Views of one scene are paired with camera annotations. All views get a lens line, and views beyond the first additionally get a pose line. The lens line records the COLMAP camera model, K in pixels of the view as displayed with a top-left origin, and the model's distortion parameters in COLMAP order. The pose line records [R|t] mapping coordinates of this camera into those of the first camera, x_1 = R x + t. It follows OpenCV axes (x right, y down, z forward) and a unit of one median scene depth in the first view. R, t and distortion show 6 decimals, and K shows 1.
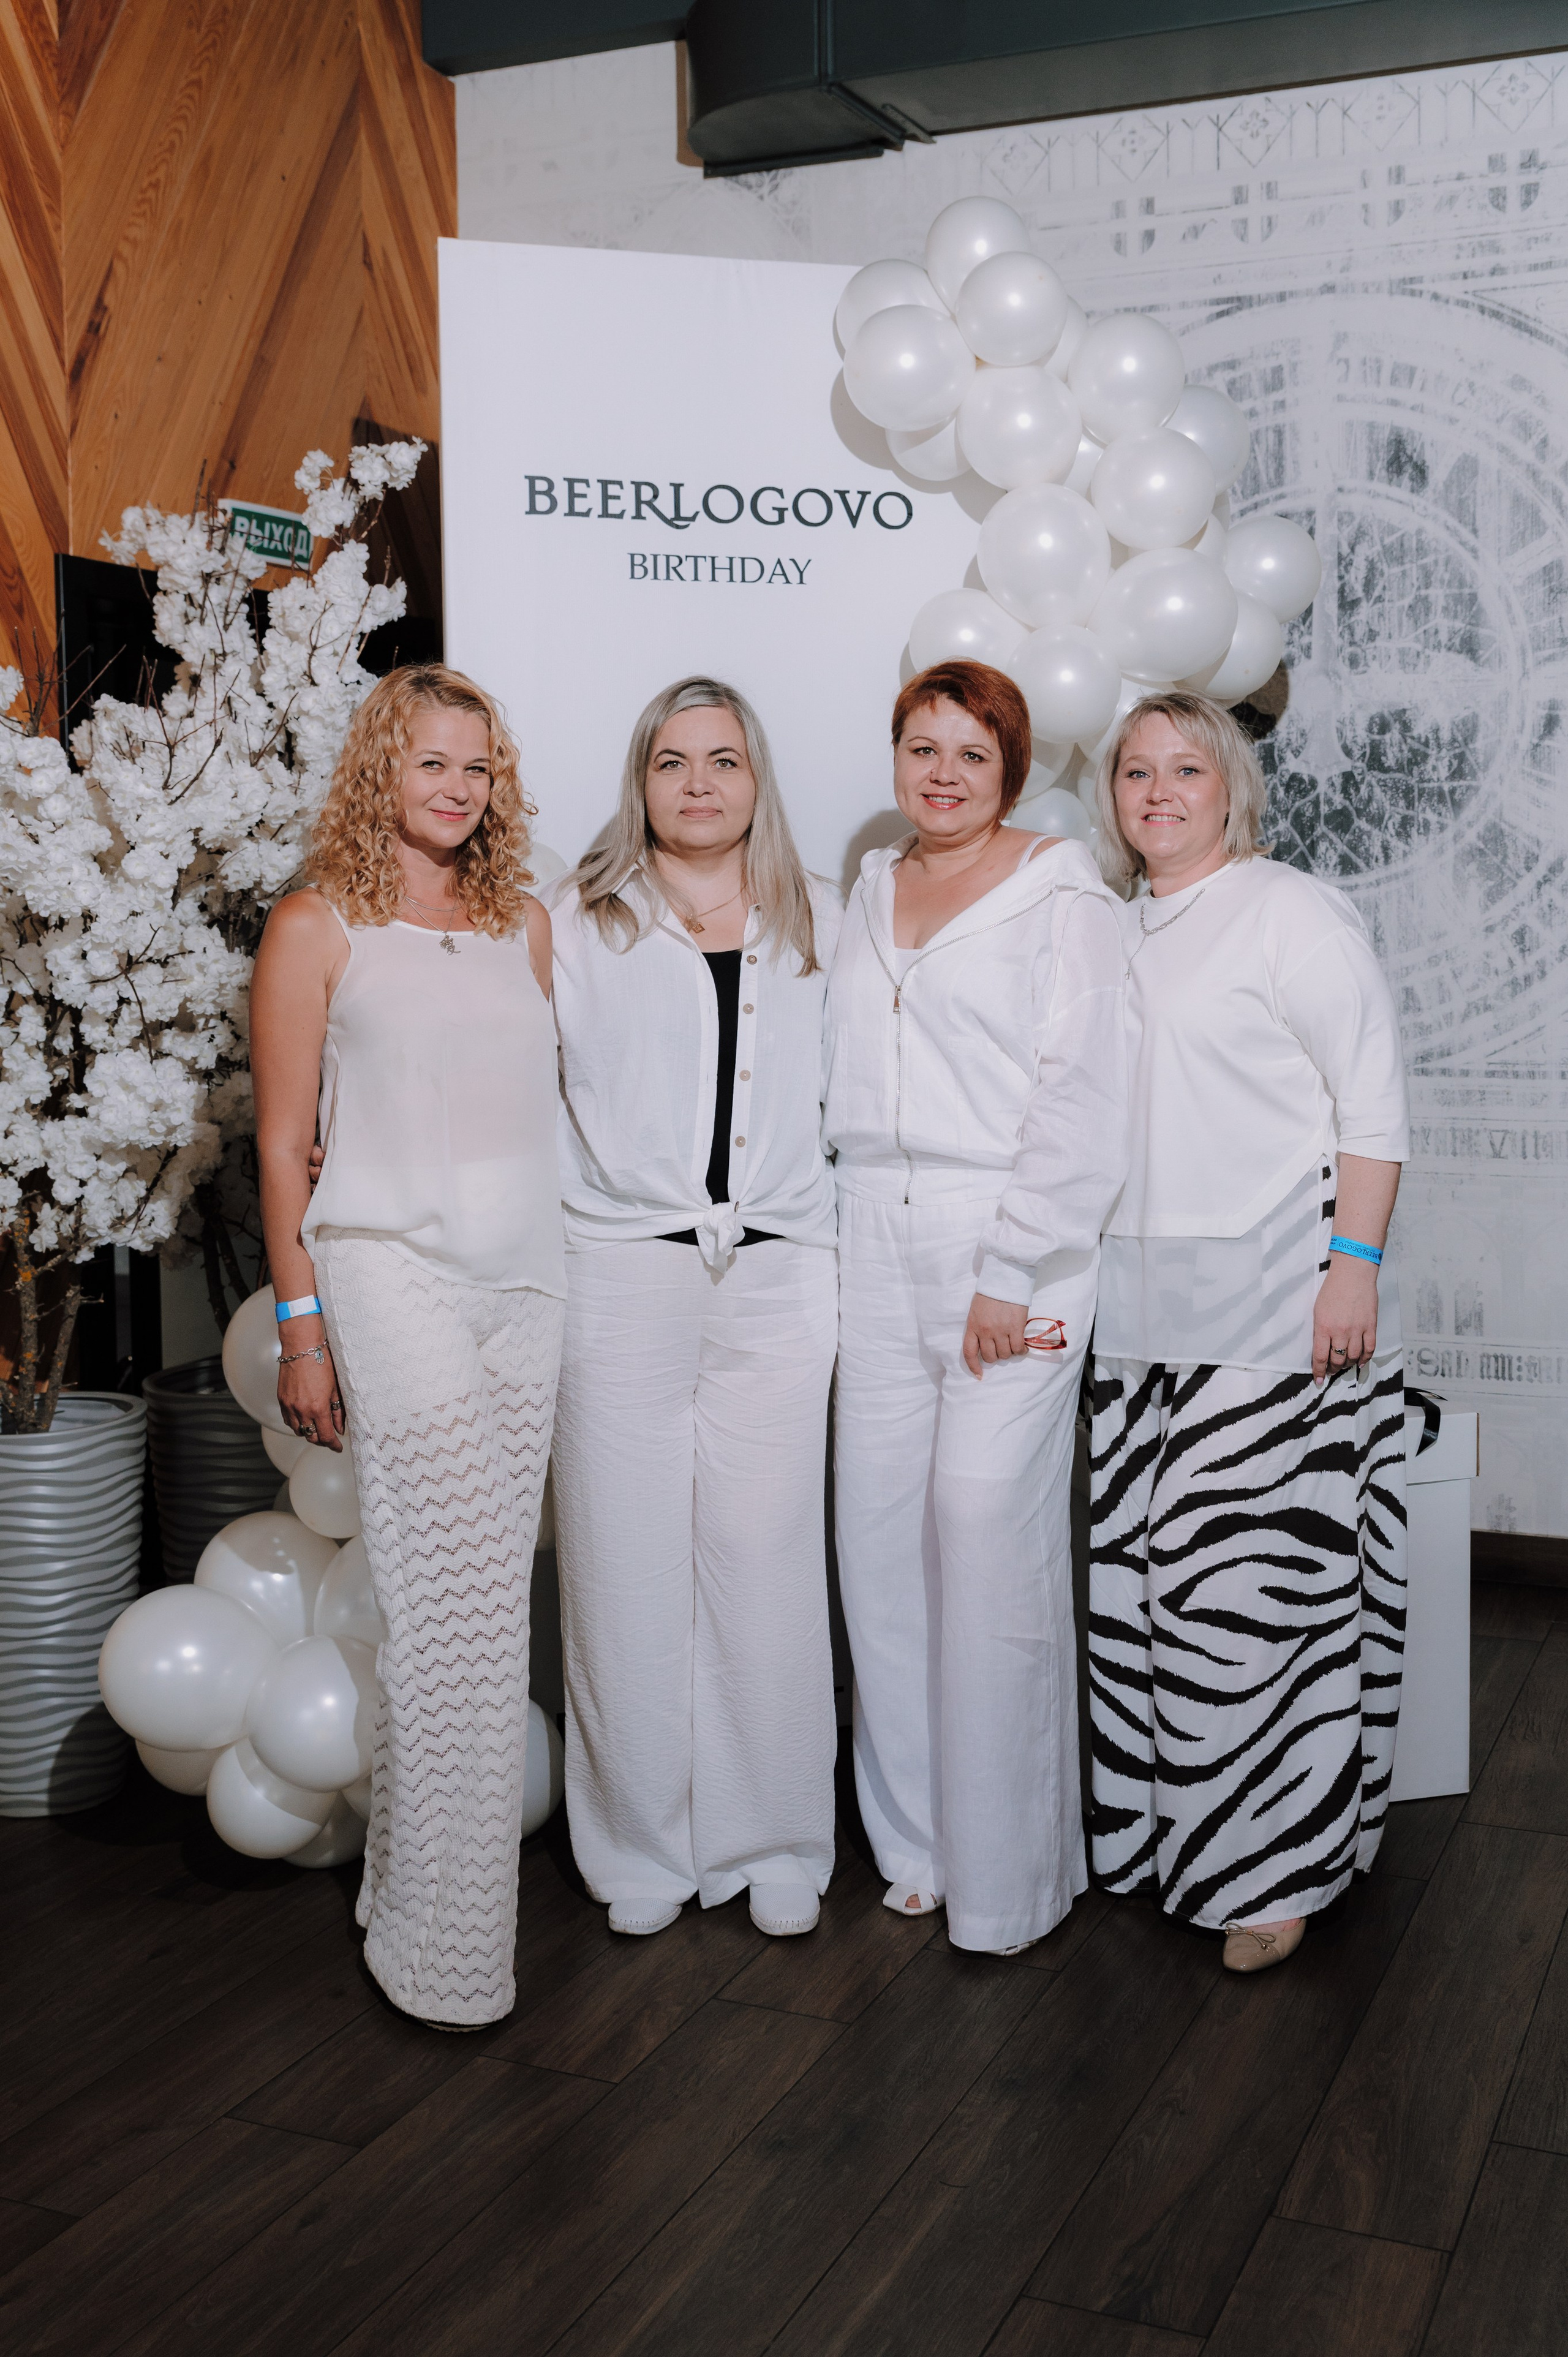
lens RADIAL K [[2254.0, 0, 869.5], [0, 2254.0, 1005.5], [0, 0, 1]] dist [-0.015077, -0.000657]
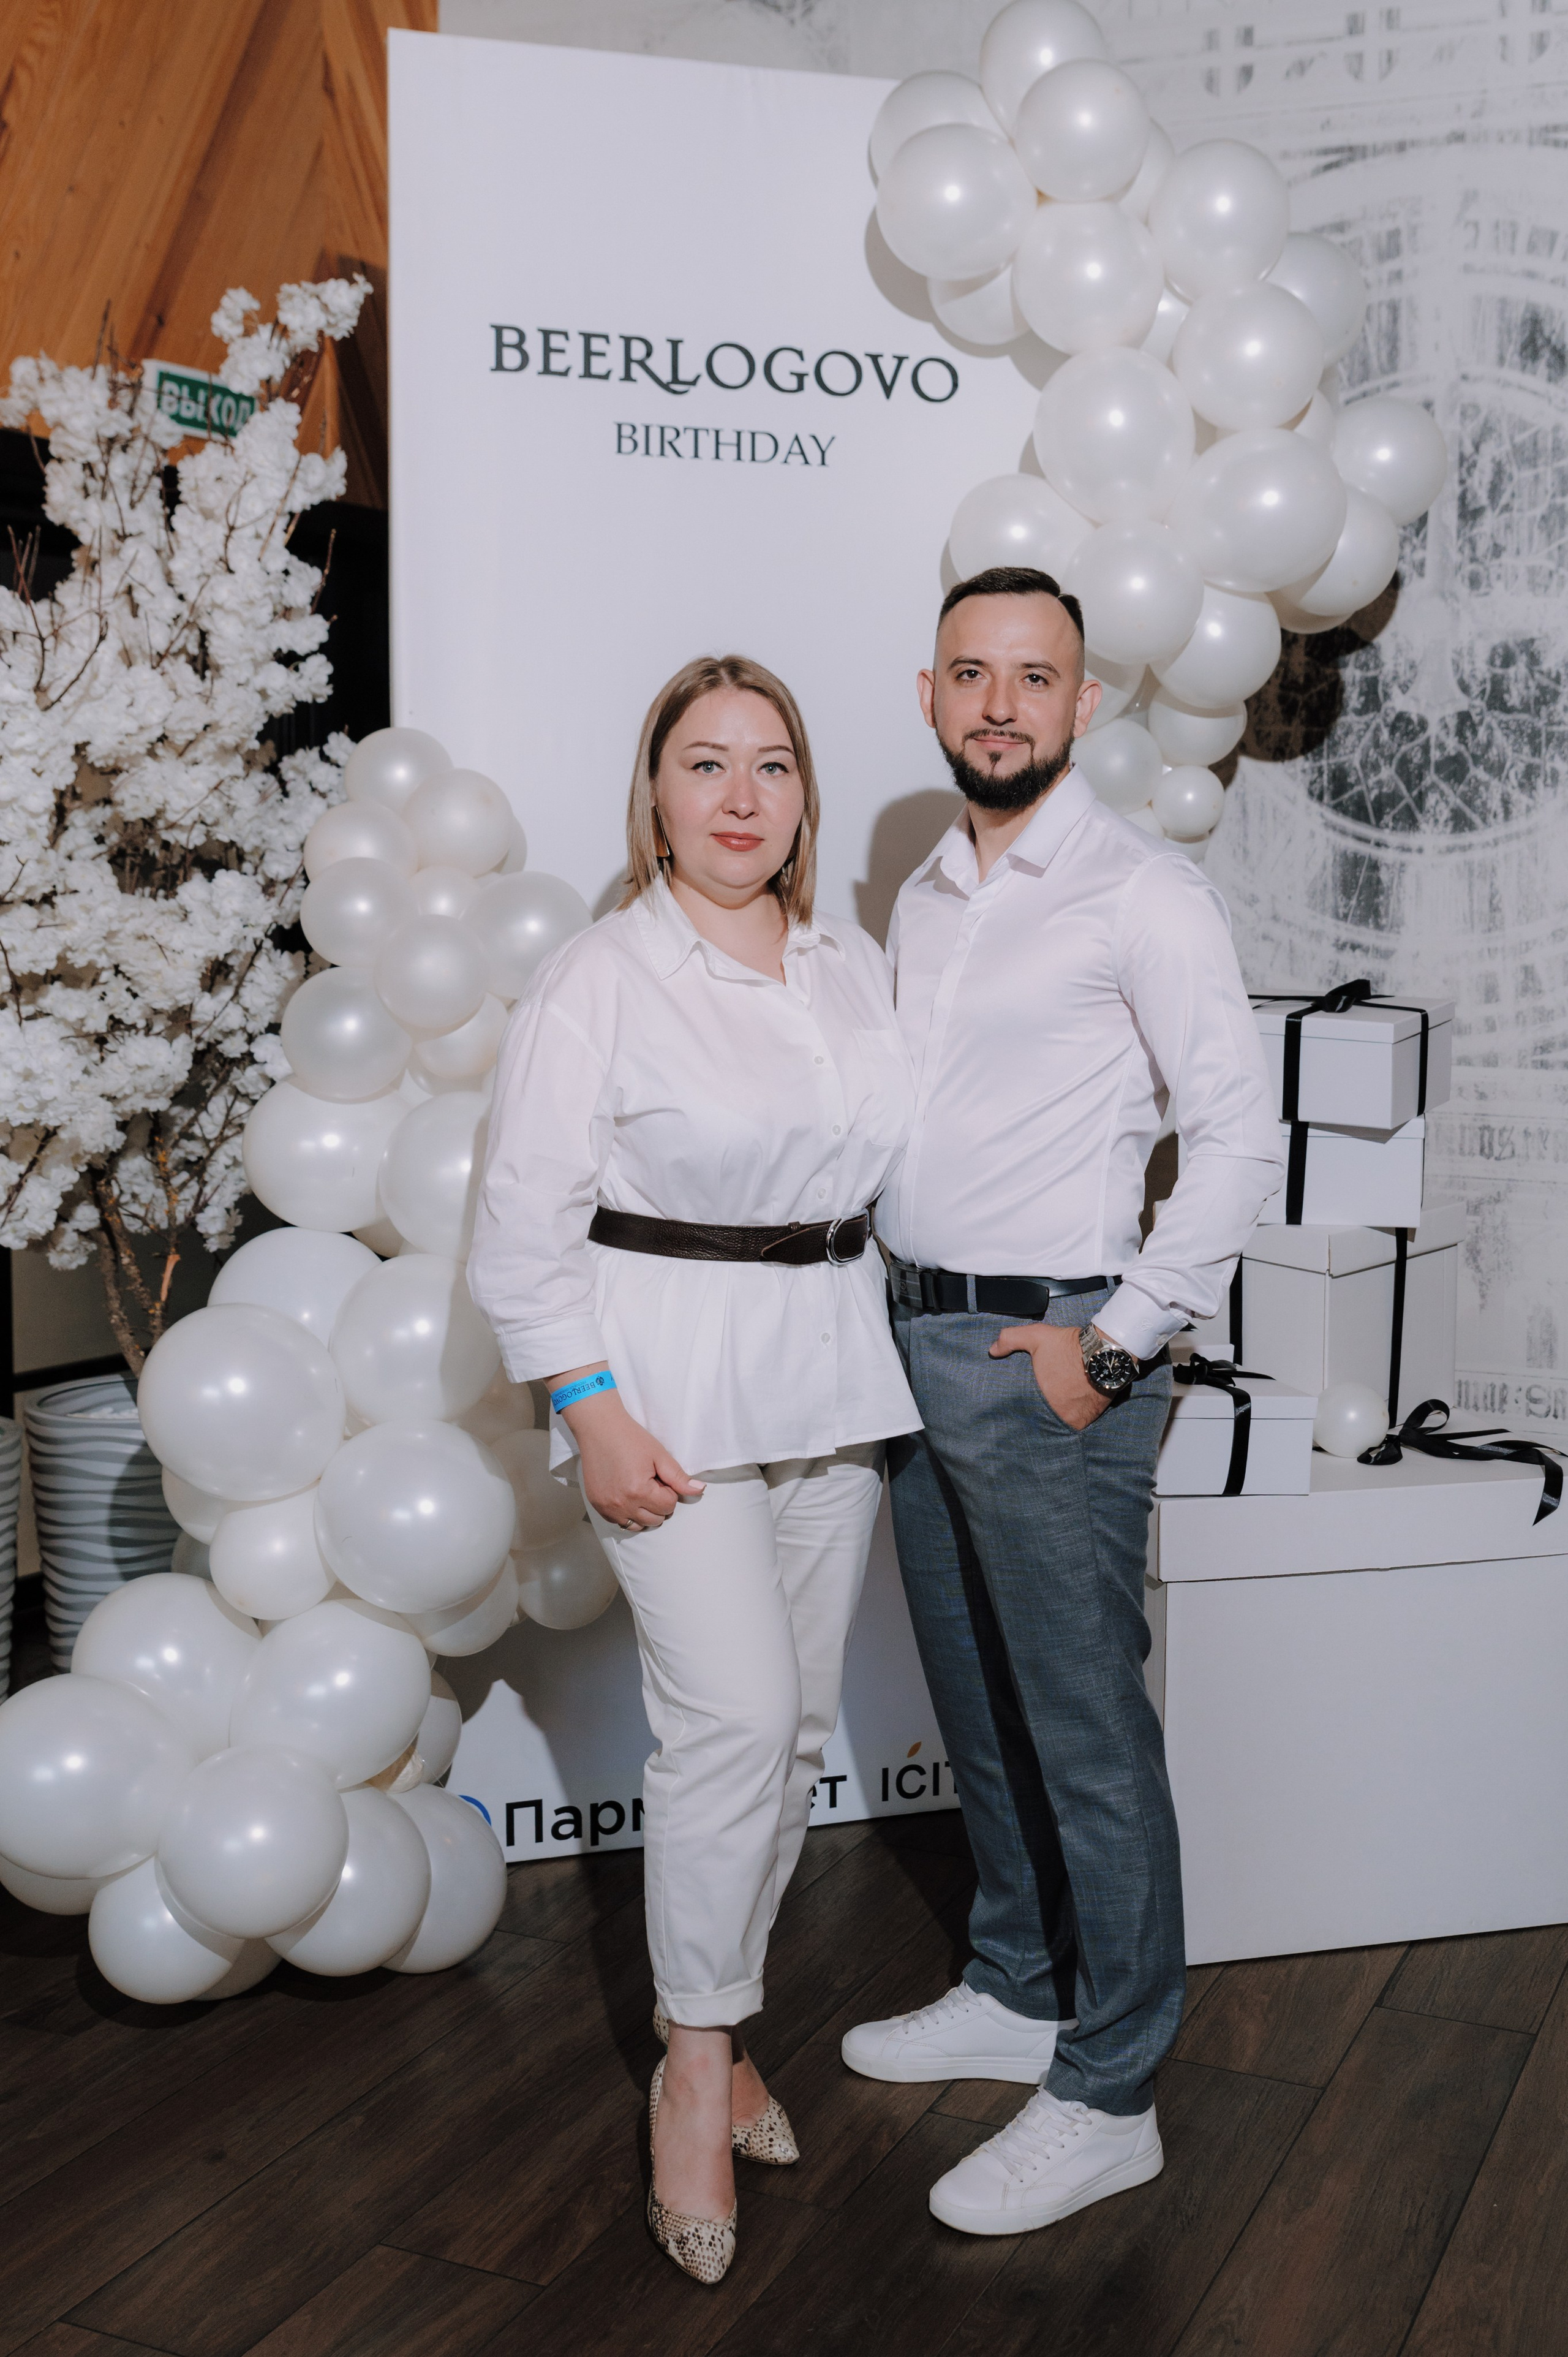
lens RADIAL K [[2428.7, 0, 921.4], [0, 2428.7, 1055.0], [0, 0, 1]] dist [-0.003070, -0.011909]
pose [[0.999791, 0.020338, 0.001904, 0.007767], [-0.020389, 0.999284, 0.031880, 0.001208], [-0.001254, -0.031912, 0.999490, 0.077651]]
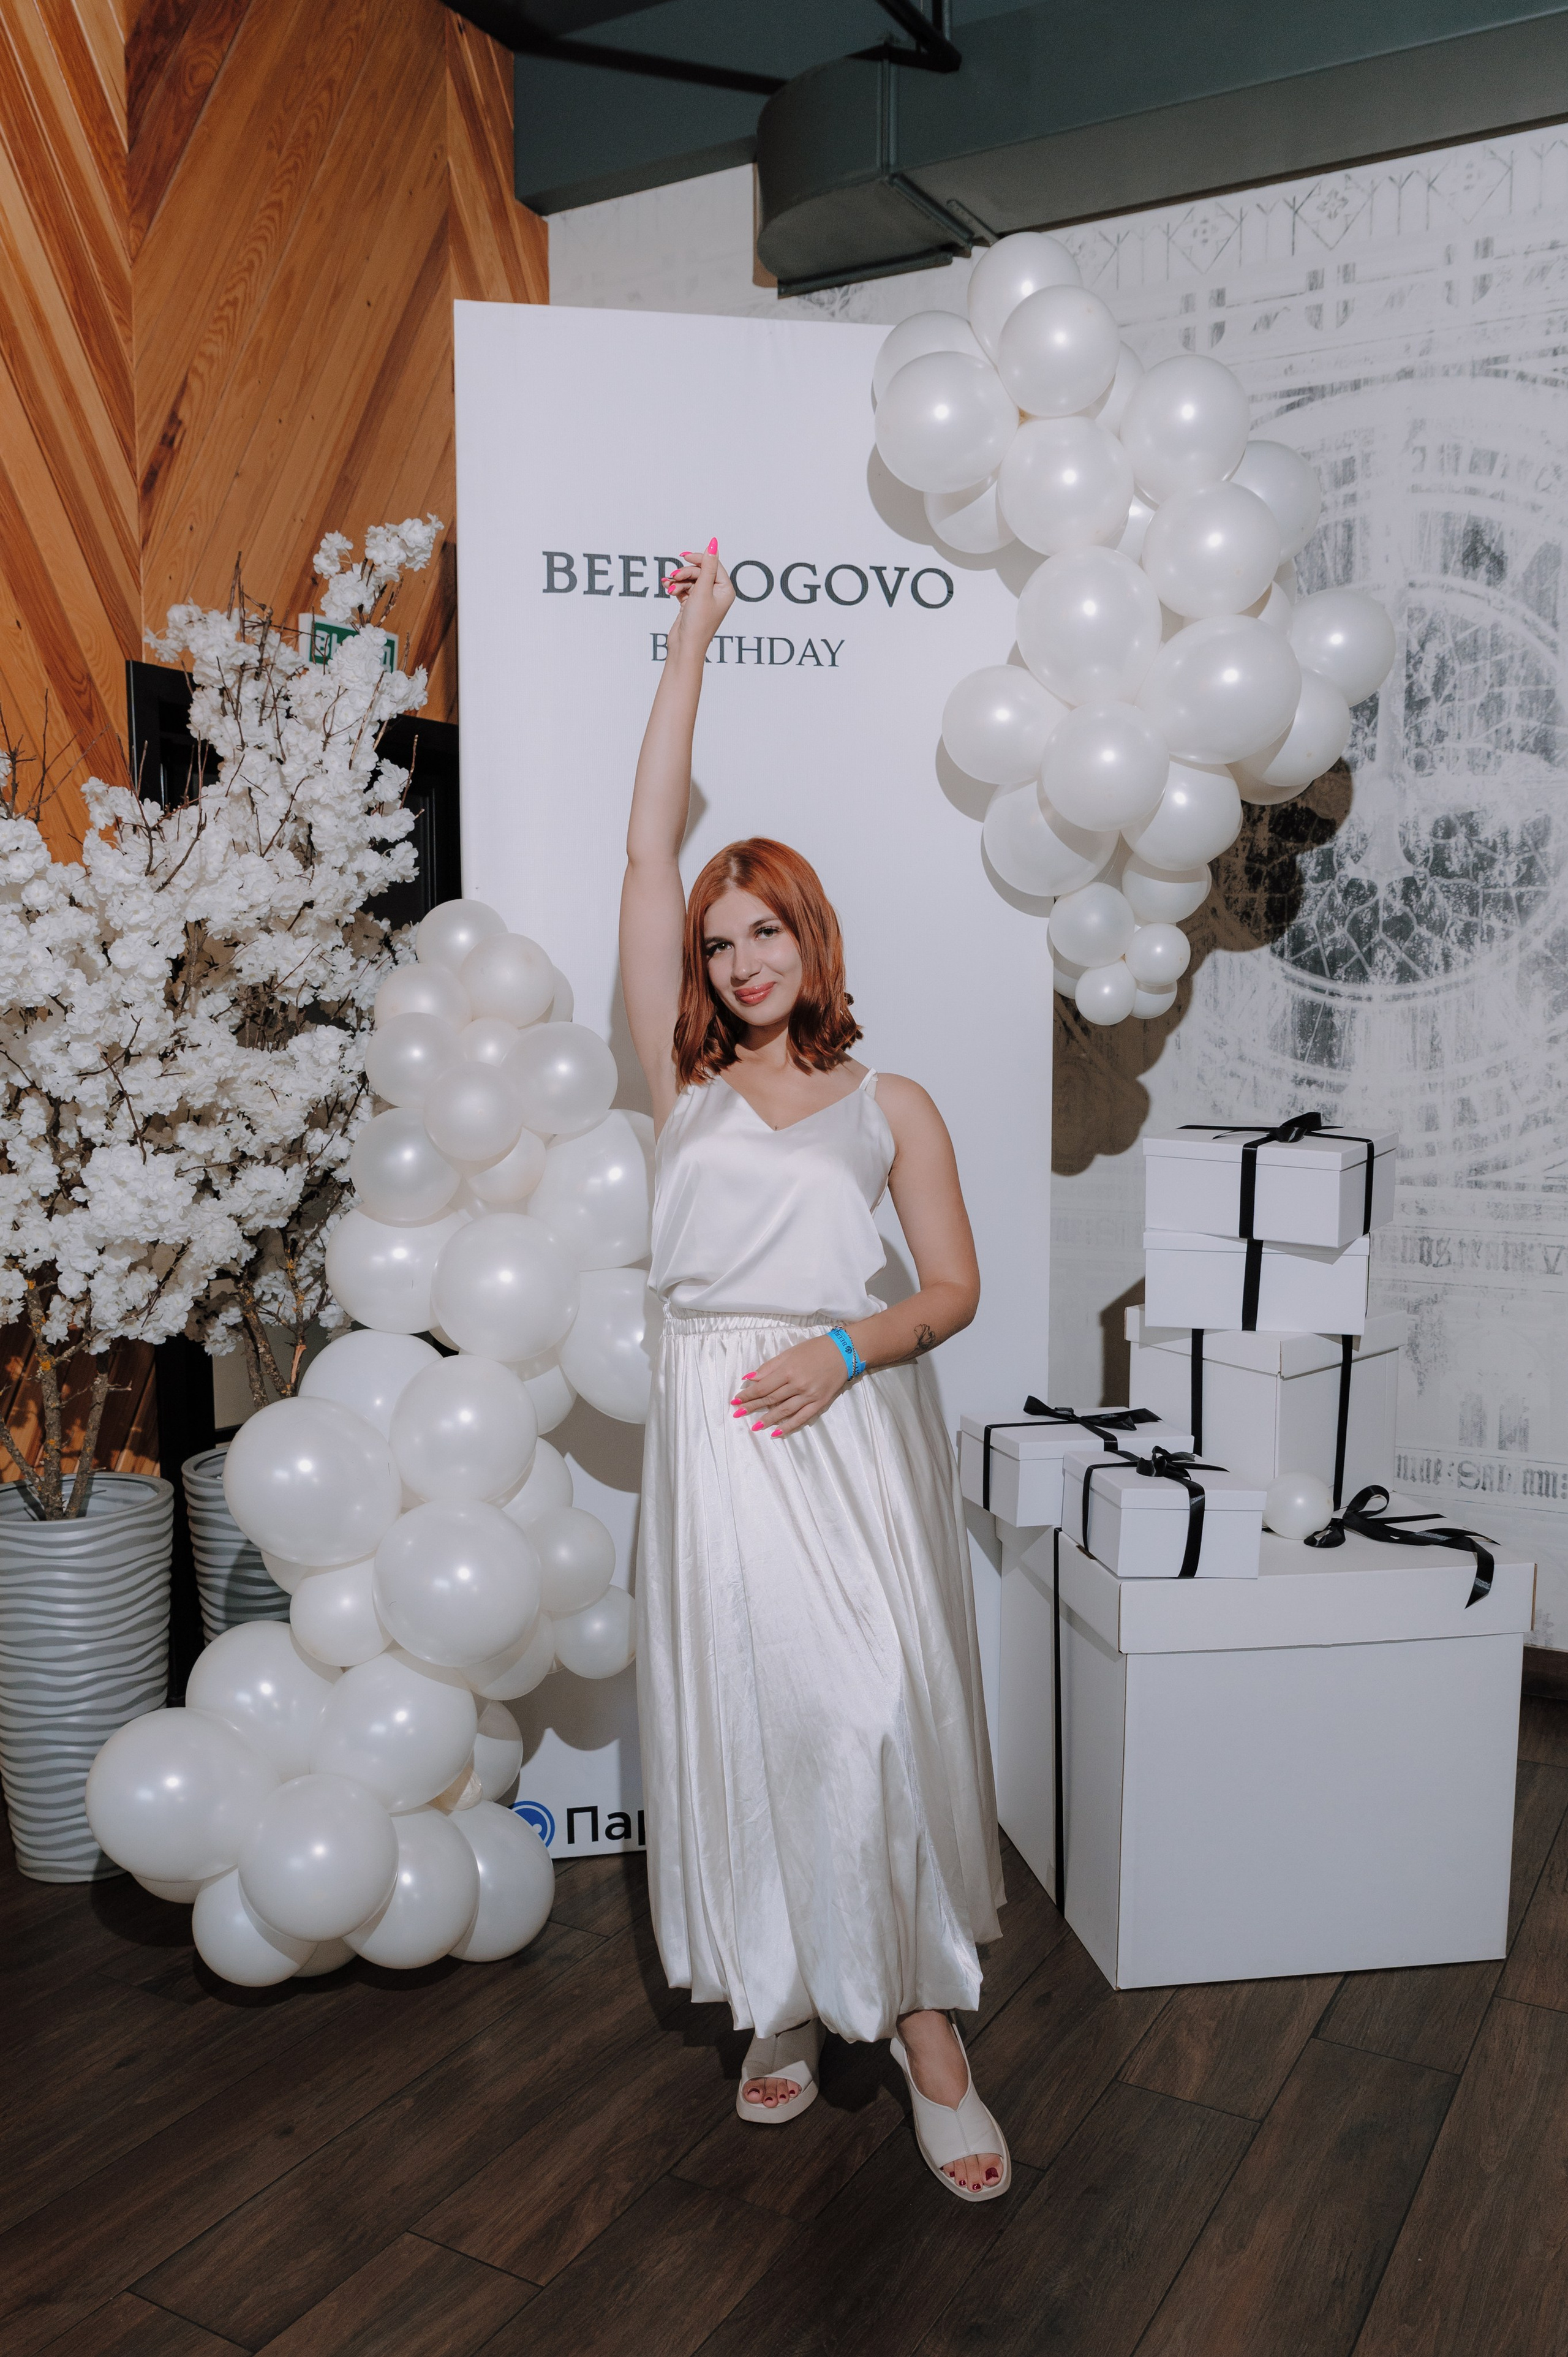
lens RADIAL K [[1788.9, 0, 761.2], [0, 1788.9, 1230.7], [0, 0, 1]] dist [-0.039579, 0.013683]
pose [[0.992070, 0.023431, -0.123482, 0.031985], [-0.014577, 0.997289, 0.072130, -0.001970], [0.124837, -0.069758, 0.989722, 0.190645]]
